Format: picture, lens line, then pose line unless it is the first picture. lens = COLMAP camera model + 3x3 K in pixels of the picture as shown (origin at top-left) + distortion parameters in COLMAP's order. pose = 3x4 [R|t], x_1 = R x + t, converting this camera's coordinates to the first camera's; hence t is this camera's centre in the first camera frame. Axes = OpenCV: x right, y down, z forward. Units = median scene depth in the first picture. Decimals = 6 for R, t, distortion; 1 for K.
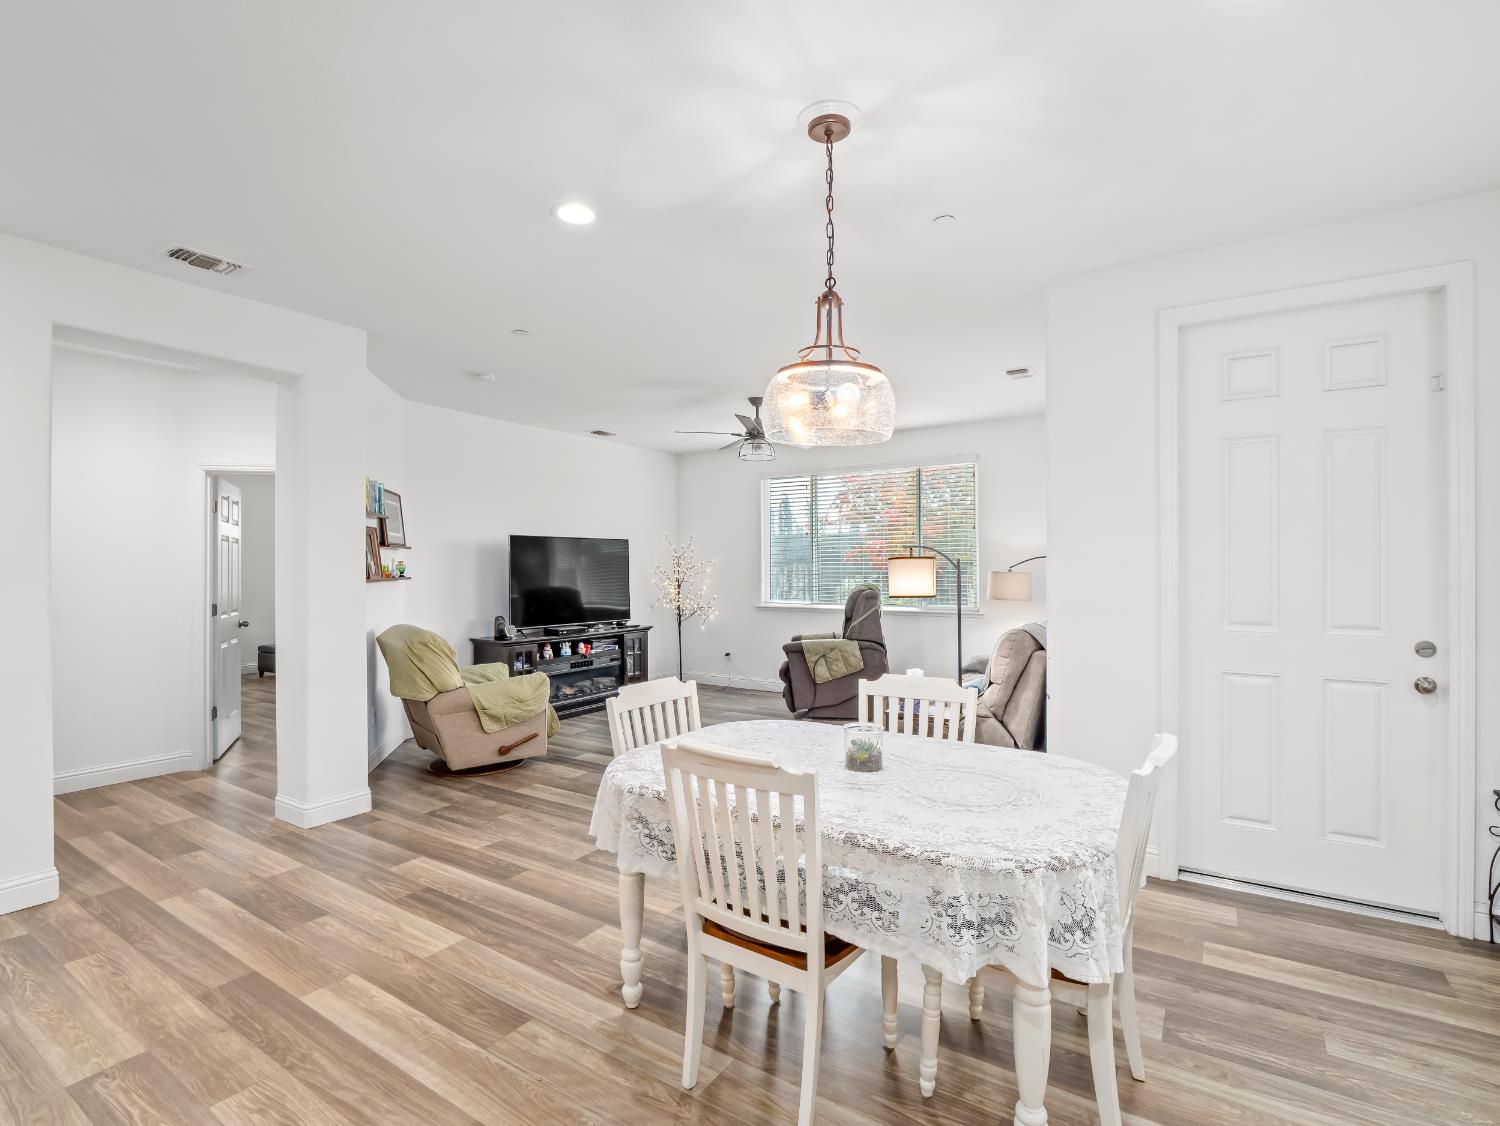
lens RADIAL K [[724.7, 0, 747.5], [0, 724.7, 560.3], [0, 0, 1]] dist [-0.010813, -0.001241]
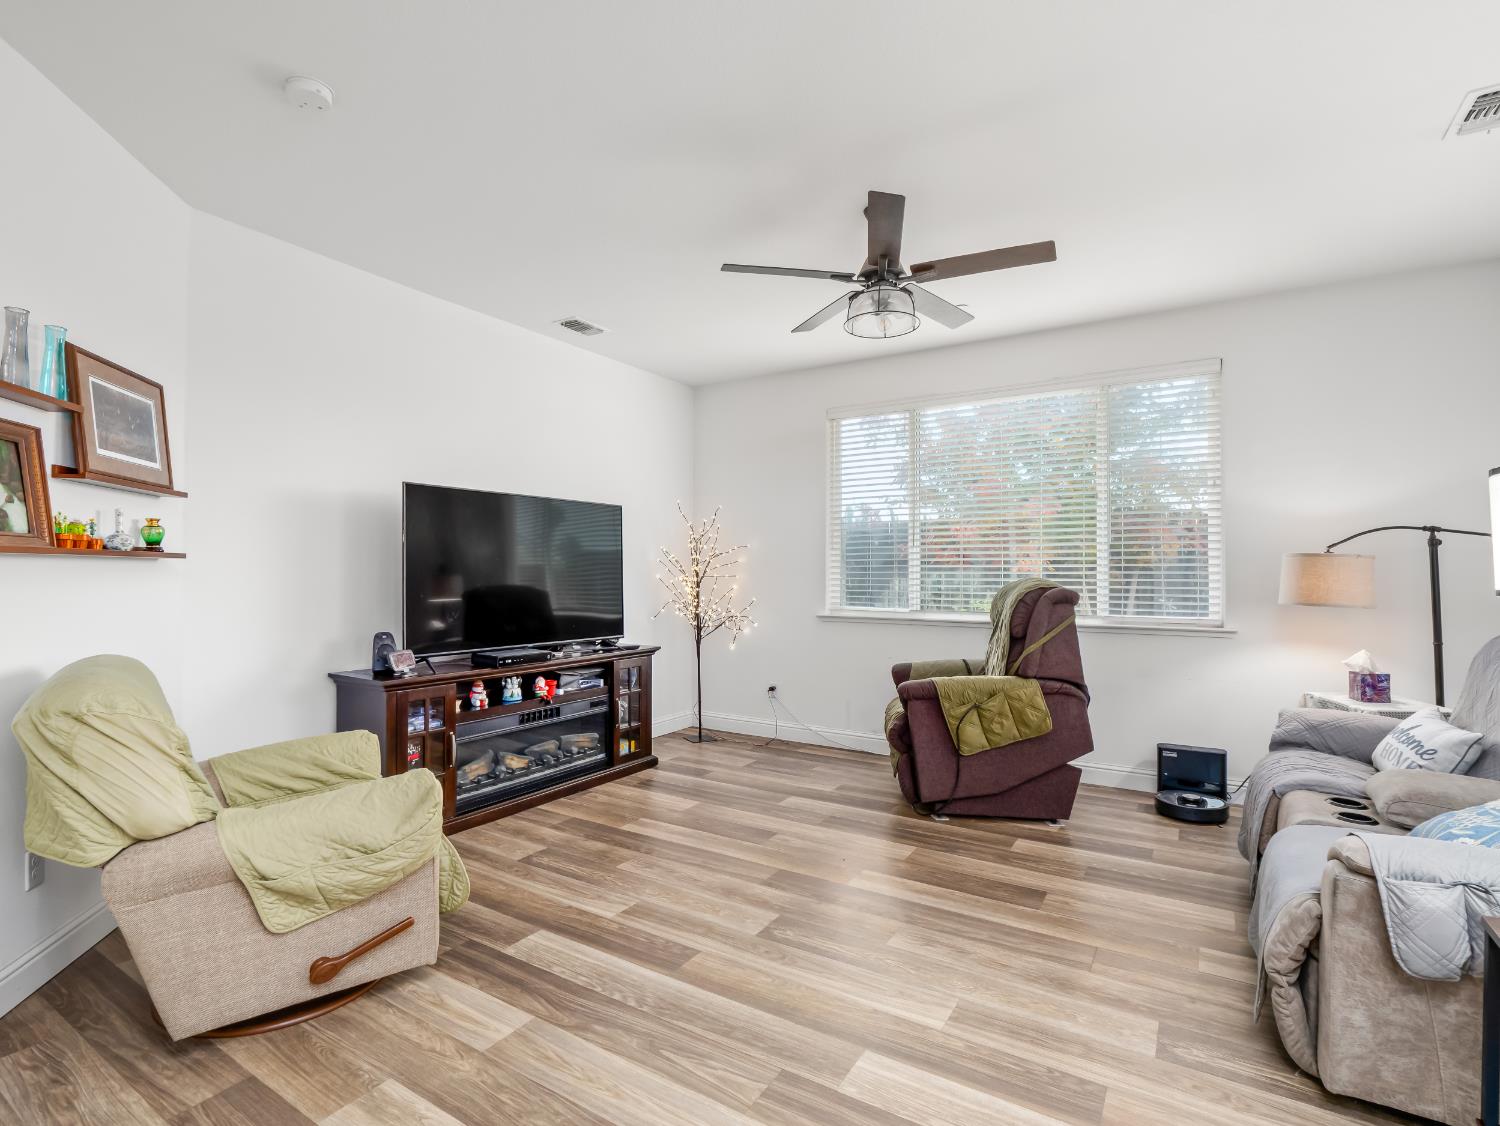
lens RADIAL K [[724.7, 0, 747.5], [0, 724.7, 560.3], [0, 0, 1]] dist [-0.010813, -0.001241]
pose [[0.999778, 0.005756, 0.020290, -0.076762], [-0.005568, 0.999941, -0.009319, 0.024774], [-0.020342, 0.009204, 0.999751, 0.420938]]
